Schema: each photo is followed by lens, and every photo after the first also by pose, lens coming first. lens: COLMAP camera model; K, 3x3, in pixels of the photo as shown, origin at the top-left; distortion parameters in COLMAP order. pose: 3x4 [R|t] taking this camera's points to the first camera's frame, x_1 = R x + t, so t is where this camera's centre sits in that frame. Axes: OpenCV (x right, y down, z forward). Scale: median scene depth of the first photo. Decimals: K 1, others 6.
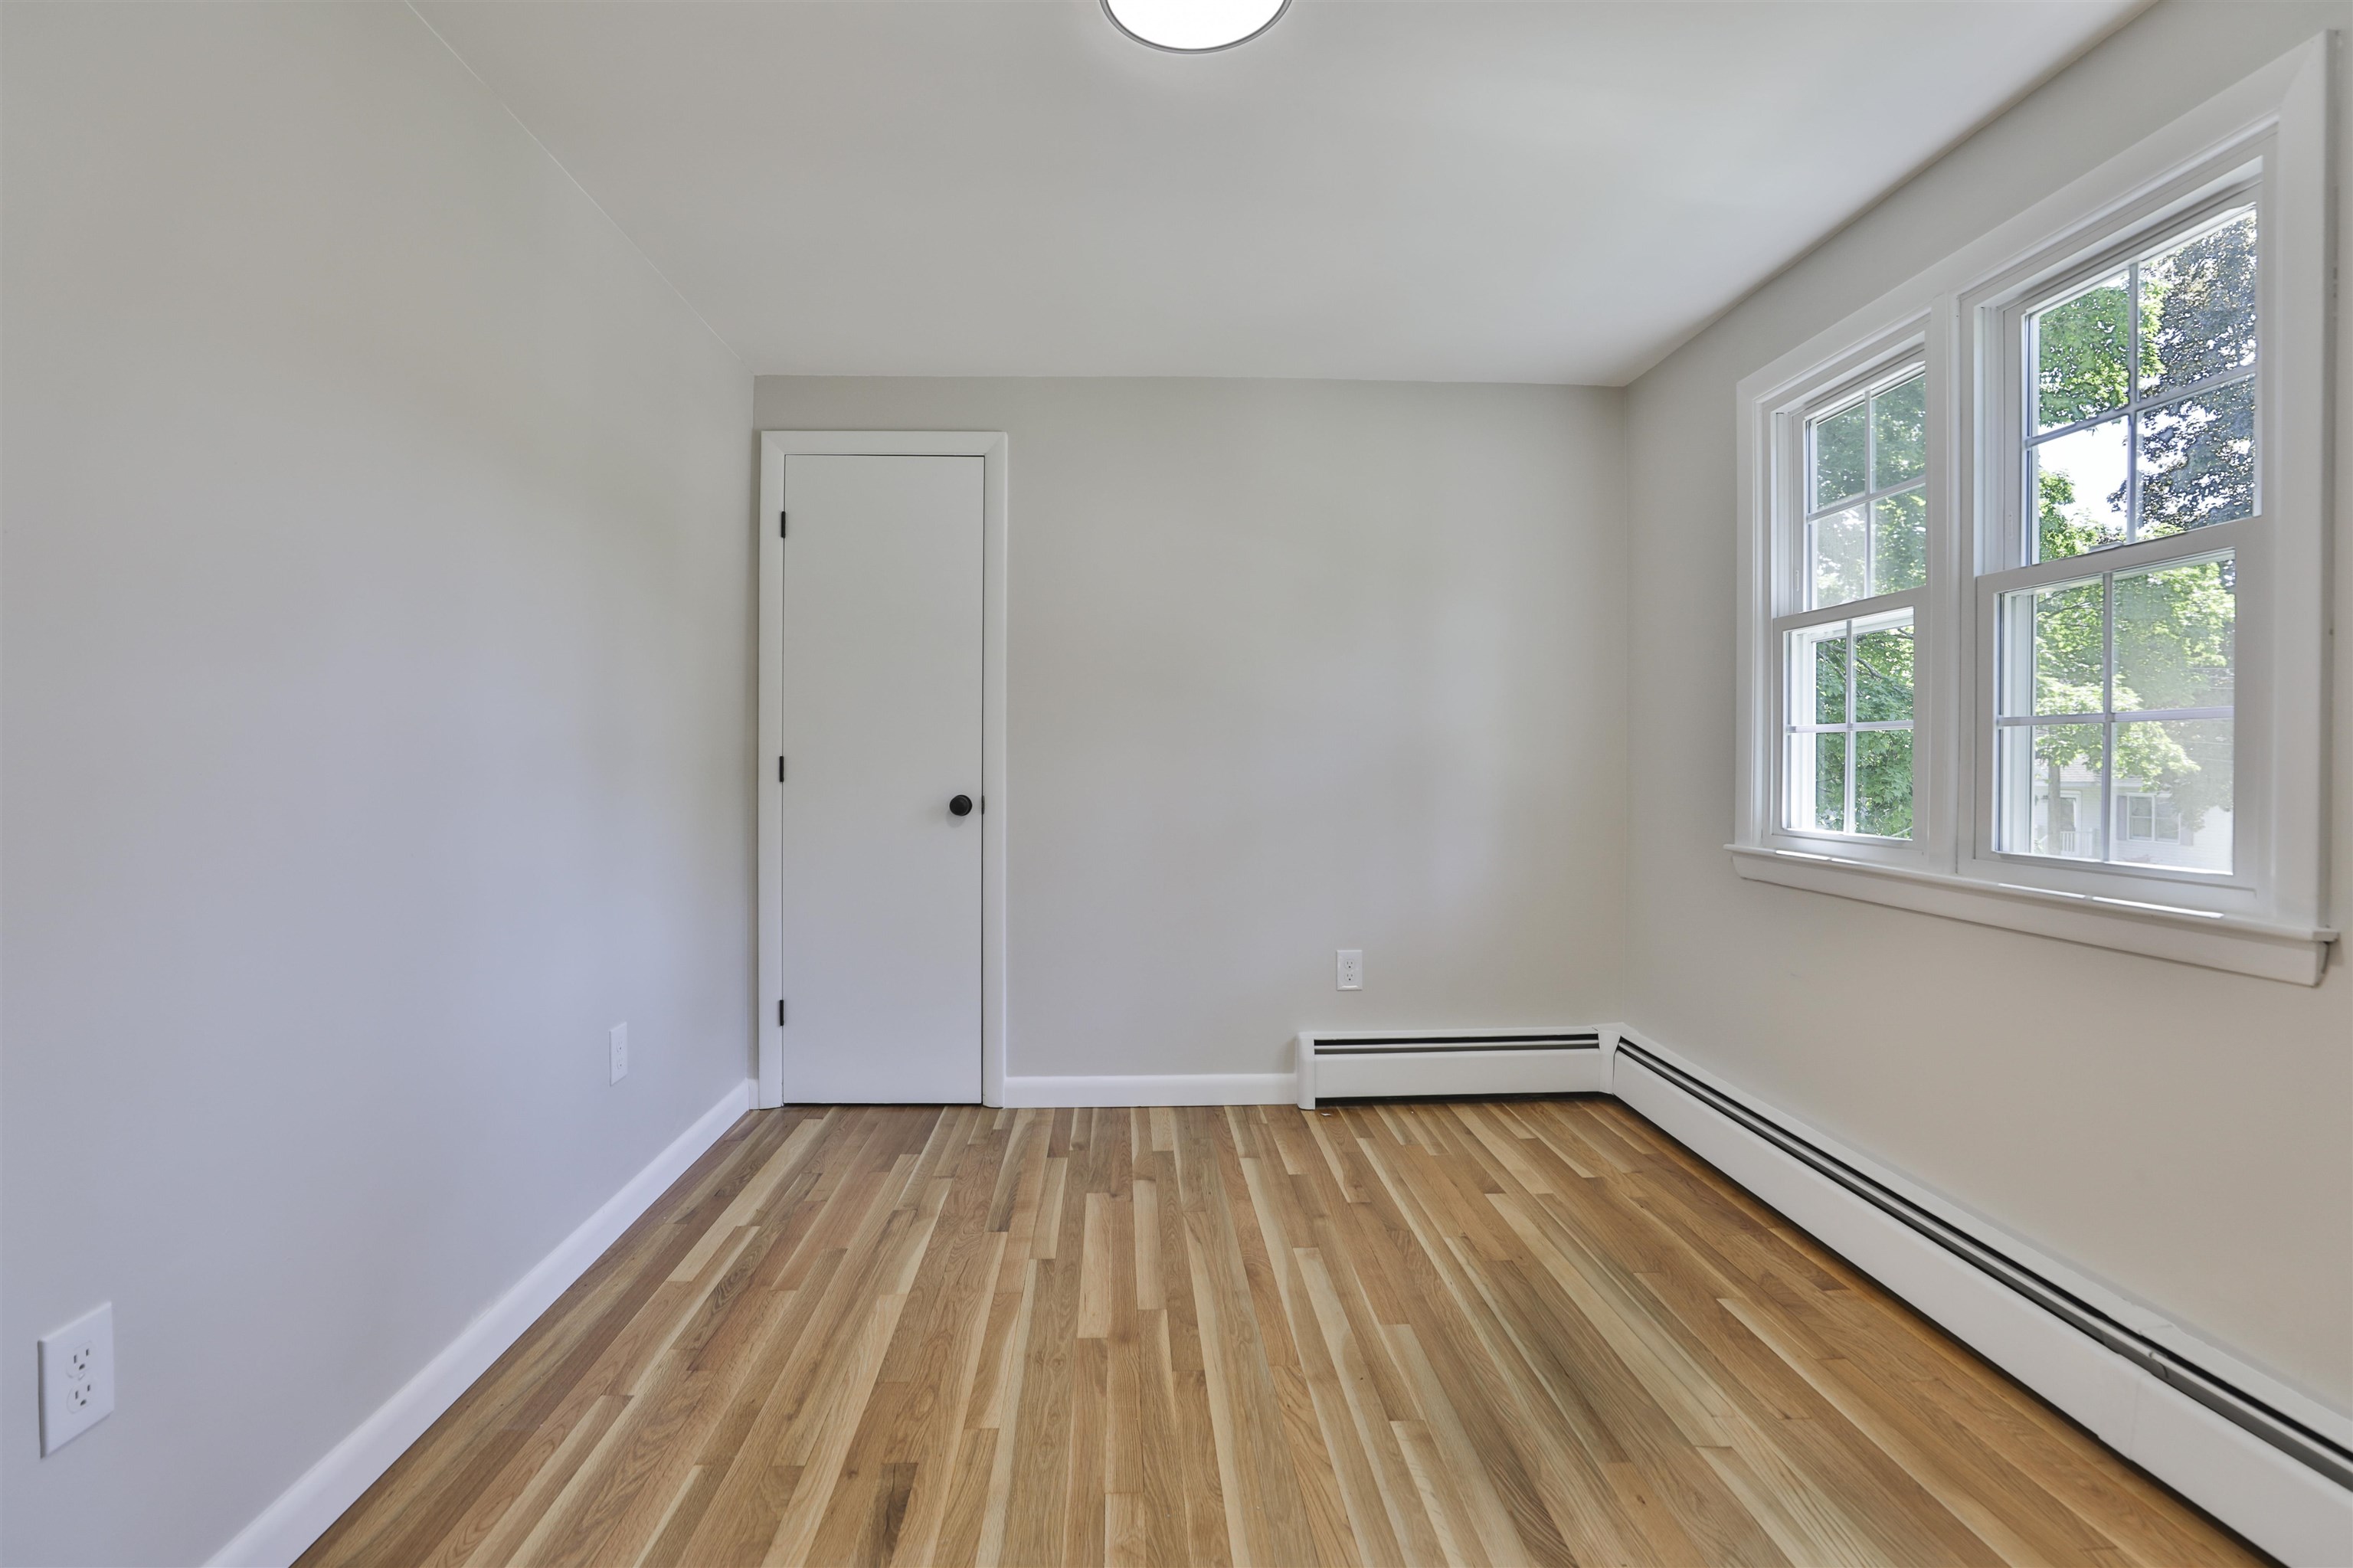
lens RADIAL K [[1099.3, 0, 1181.7], [0, 1099.3, 753.7], [0, 0, 1]] dist [-0.029530, 0.000494]
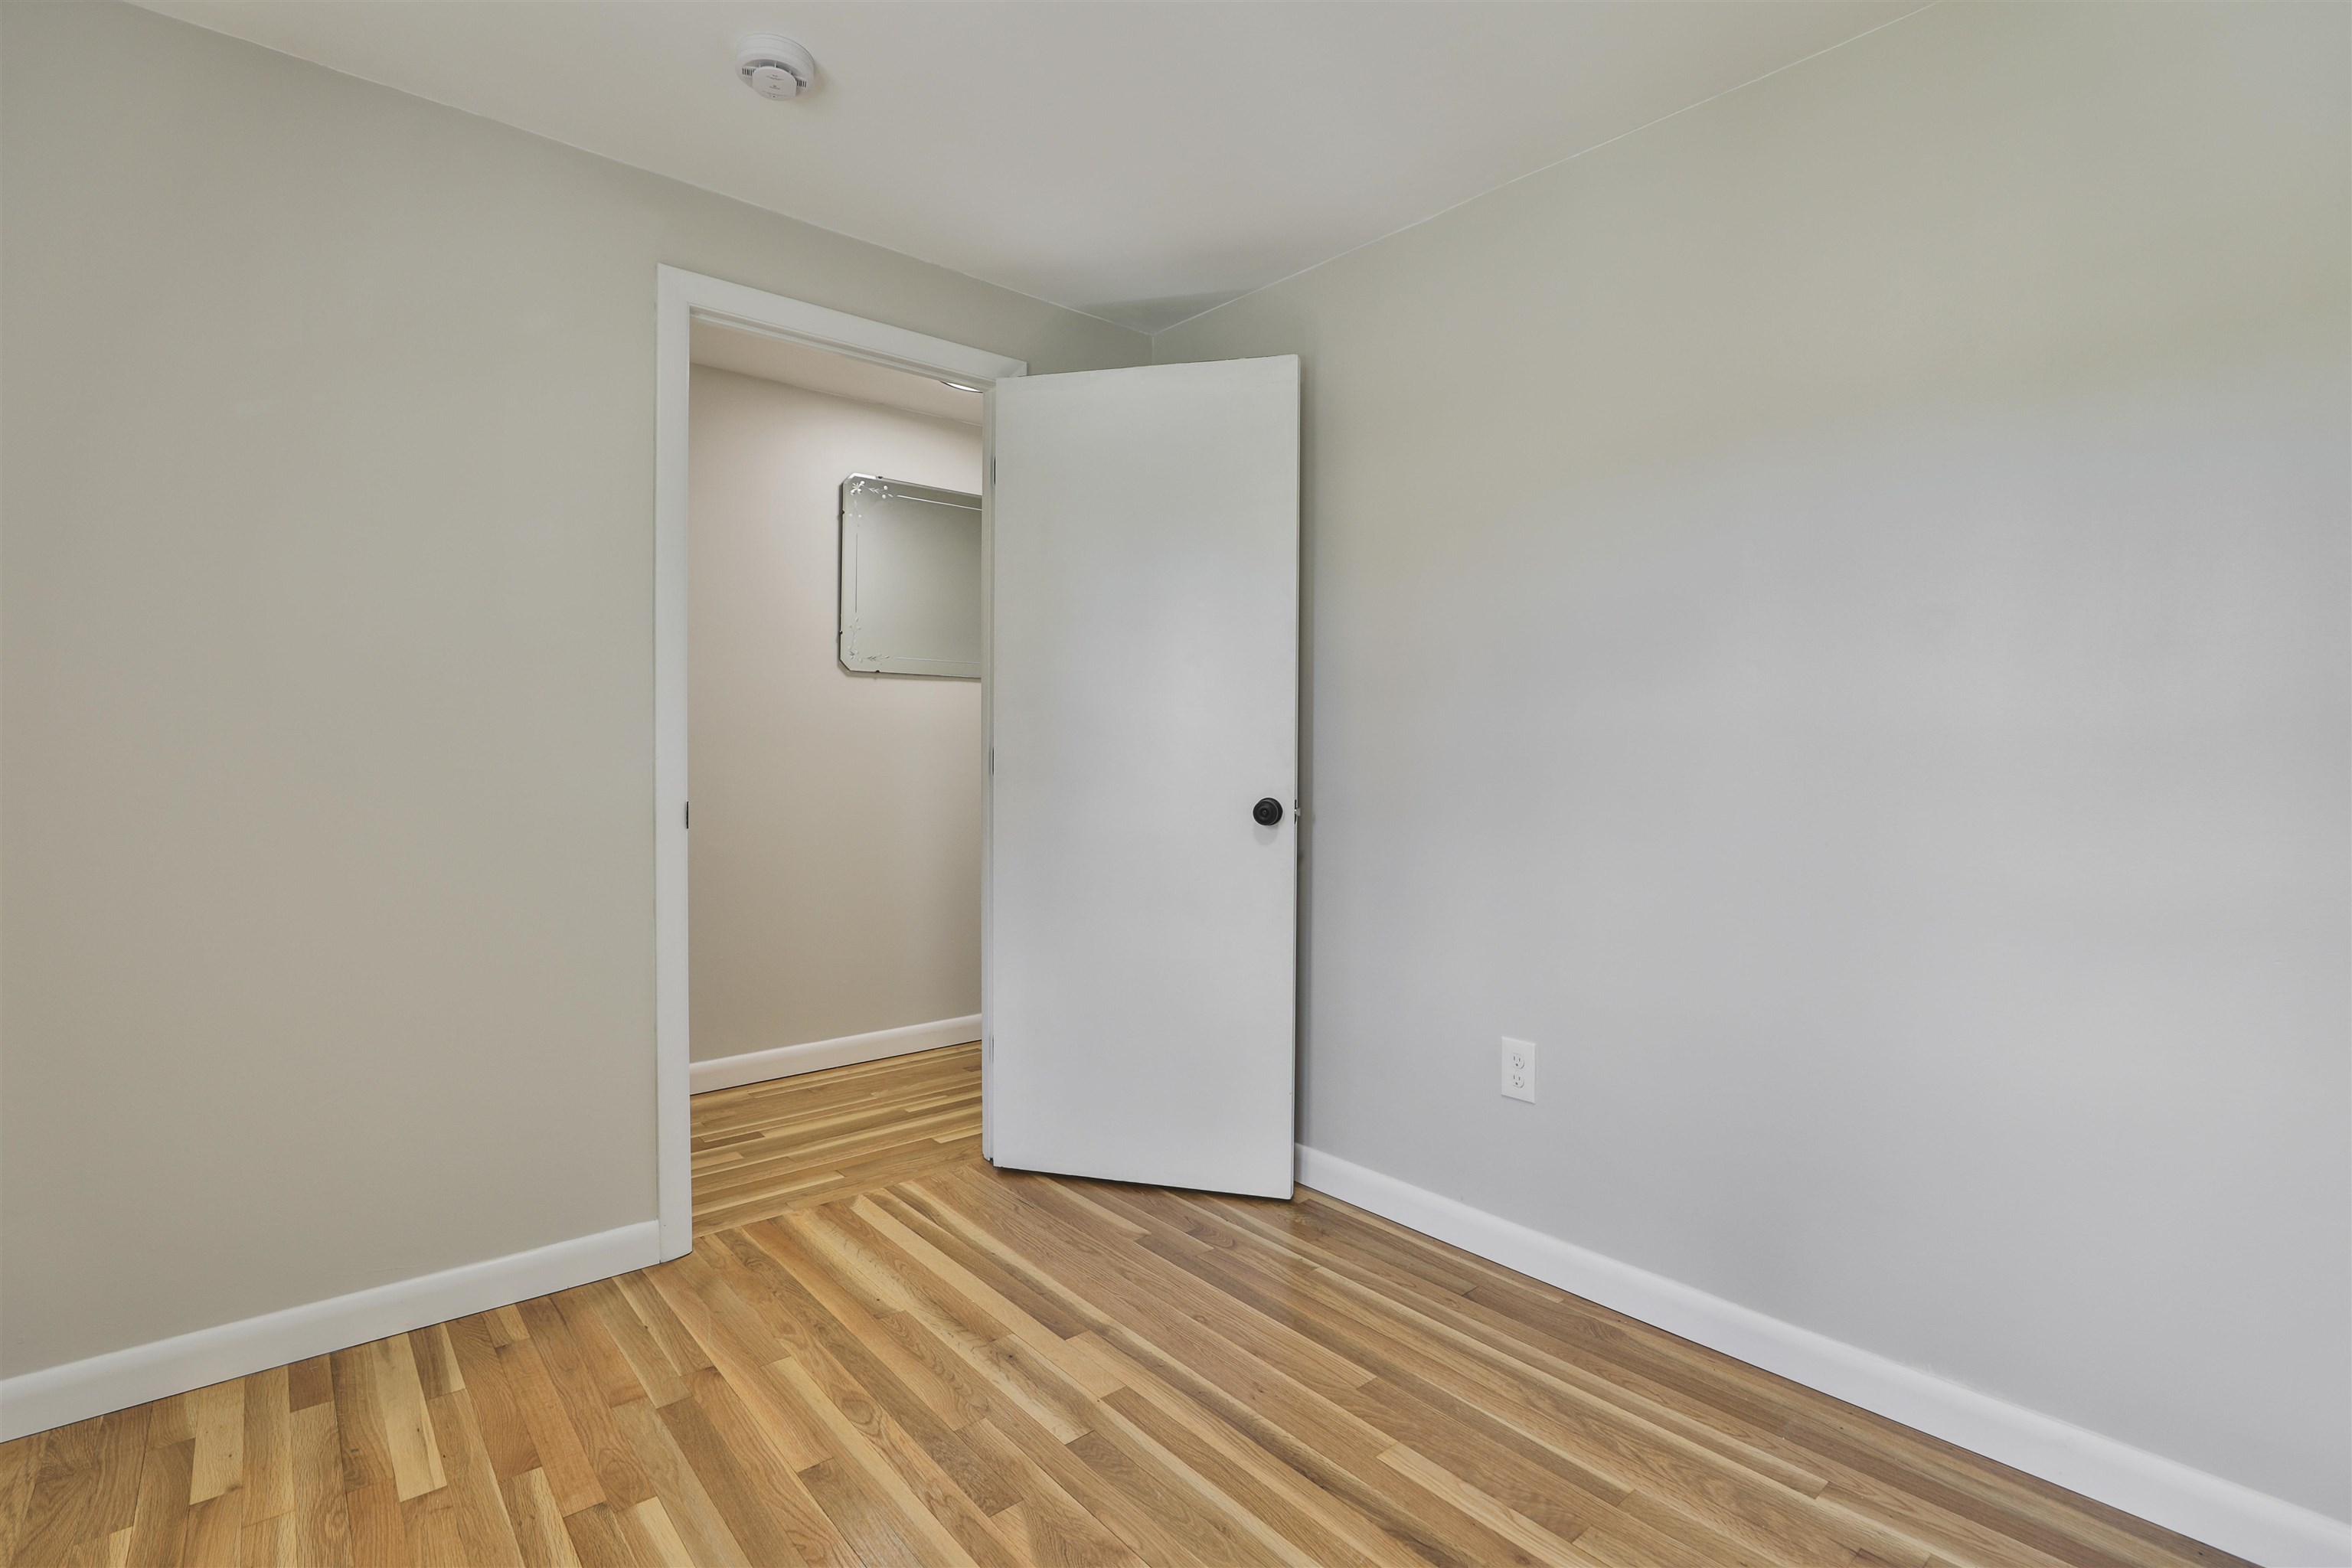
lens RADIAL K [[1098.8, 0, 1181.2], [0, 1098.8, 753.7], [0, 0, 1]] dist [-0.029530, 0.000494]
pose [[-0.794861, 0.000702, -0.606791, 0.454010], [-0.005408, 0.999951, 0.008241, -0.000867], [0.606768, 0.009832, -0.794818, 1.521504]]
